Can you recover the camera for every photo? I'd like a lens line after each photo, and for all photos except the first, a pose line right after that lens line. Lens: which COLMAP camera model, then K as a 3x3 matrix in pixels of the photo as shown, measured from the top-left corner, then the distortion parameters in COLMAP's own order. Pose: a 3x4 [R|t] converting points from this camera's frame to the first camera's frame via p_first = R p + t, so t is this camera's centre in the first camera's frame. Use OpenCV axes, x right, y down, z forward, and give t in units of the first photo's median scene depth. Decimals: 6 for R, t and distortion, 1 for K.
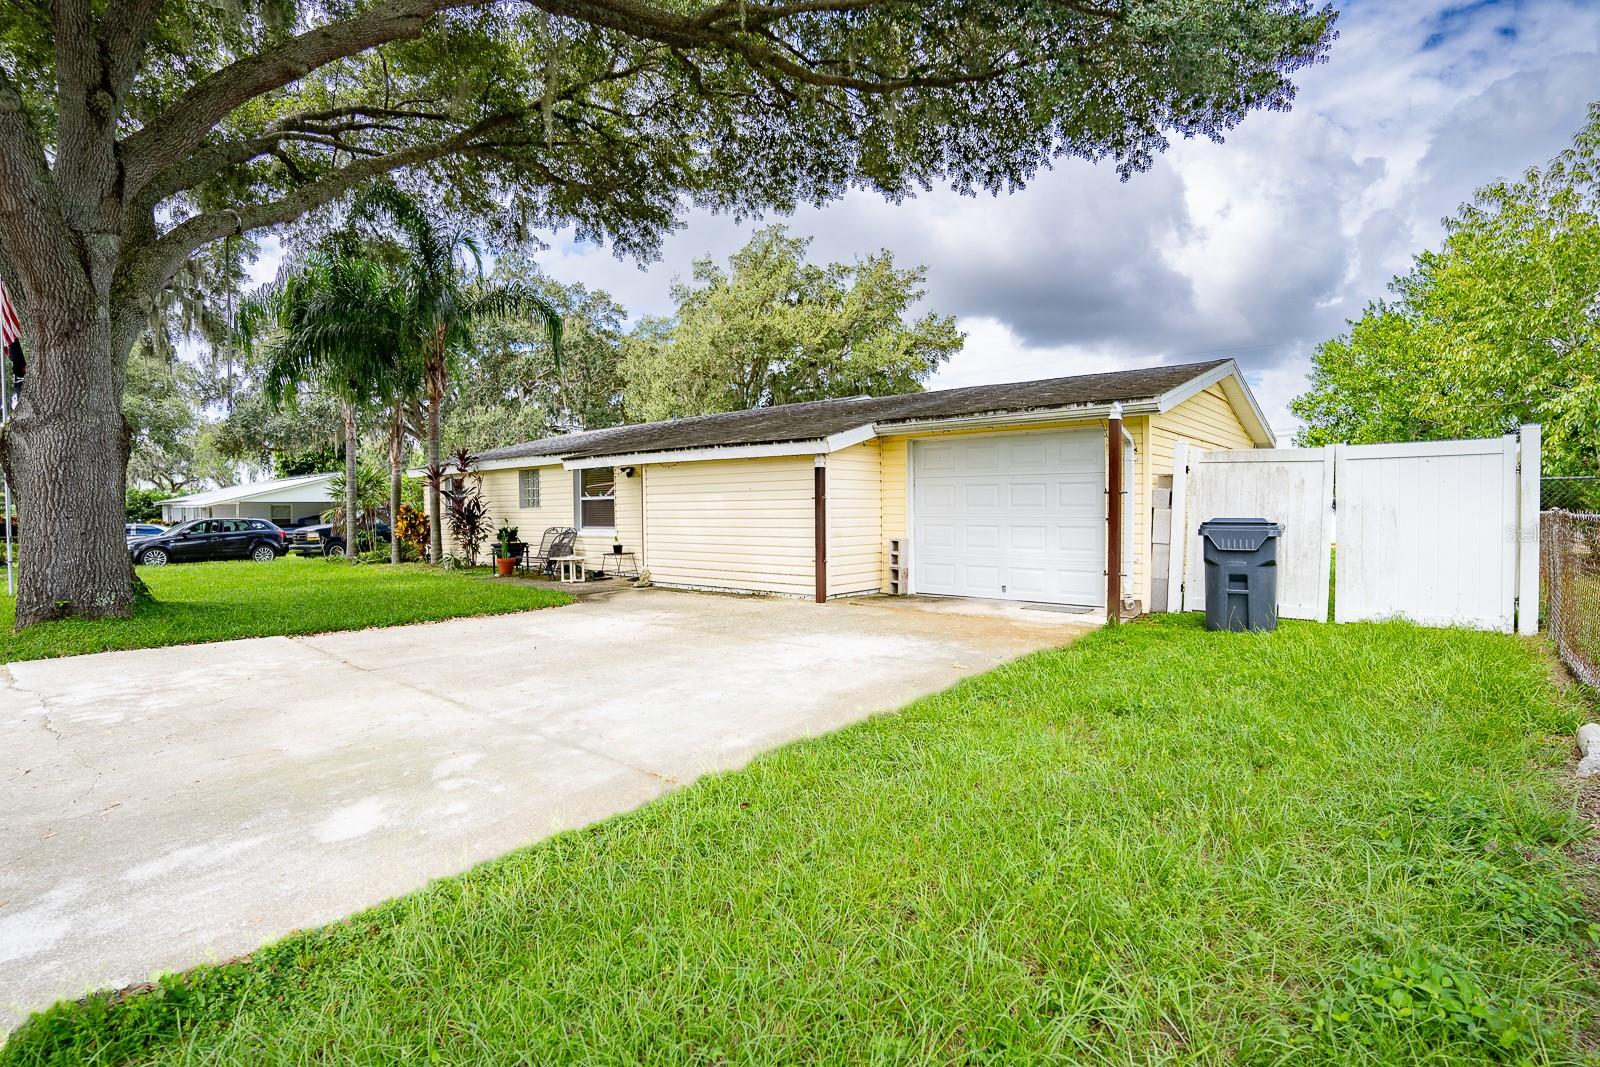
lens RADIAL K [[793.1, 0, 800.0], [0, 793.1, 533.5], [0, 0, 1]] dist [-0.066332, 0.057449]
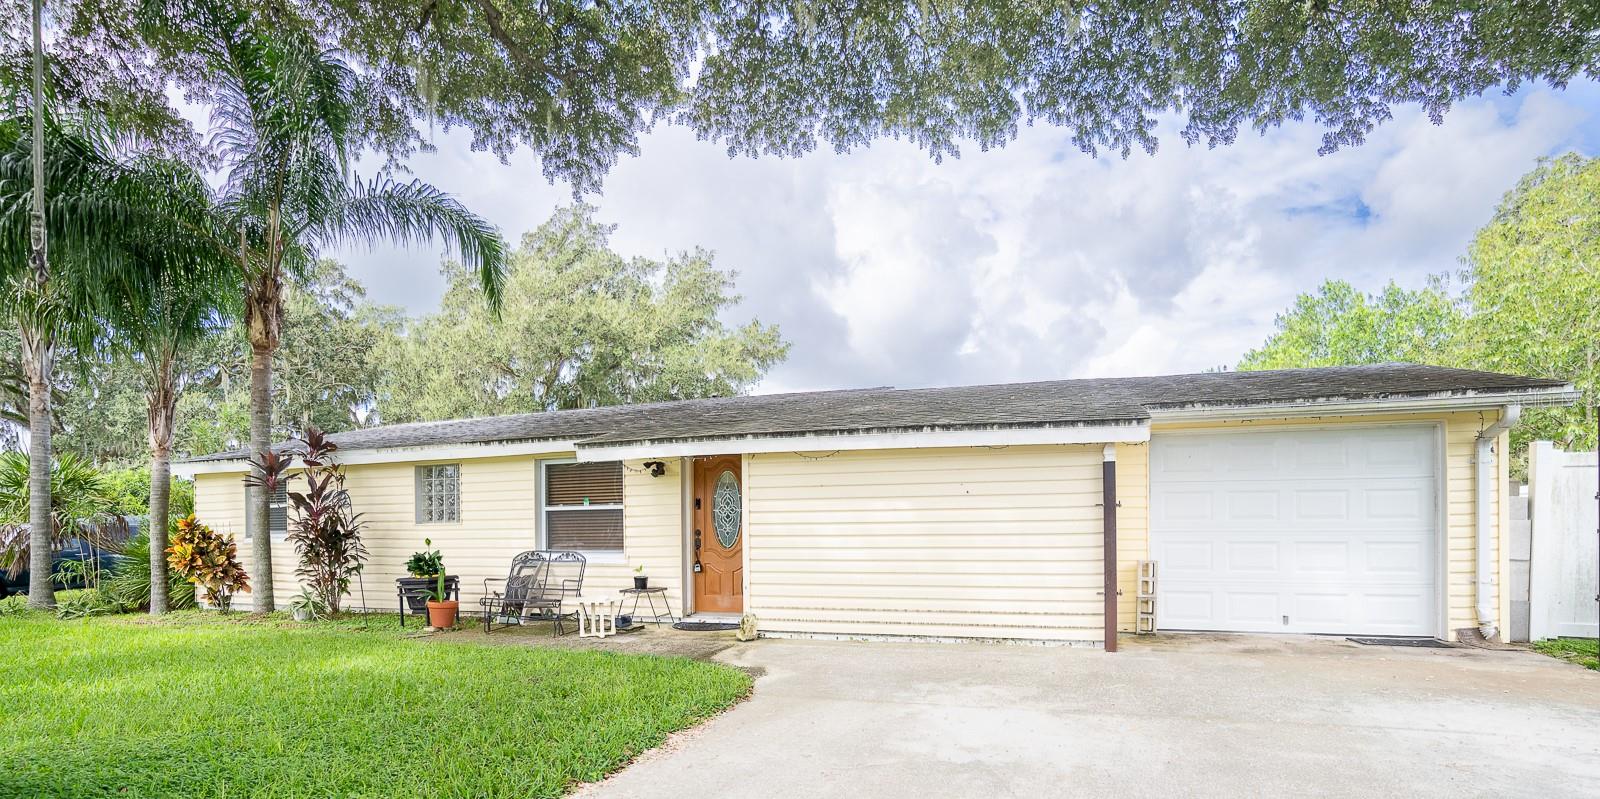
lens RADIAL K [[789.4, 0, 797.4], [0, 789.4, 528.9], [0, 0, 1]] dist [-0.044701, 0.000742]
pose [[0.927431, 0.001042, 0.373992, -0.328222], [0.012070, 0.999392, -0.032717, -0.002275], [-0.373799, 0.034857, 0.926855, 0.298081]]
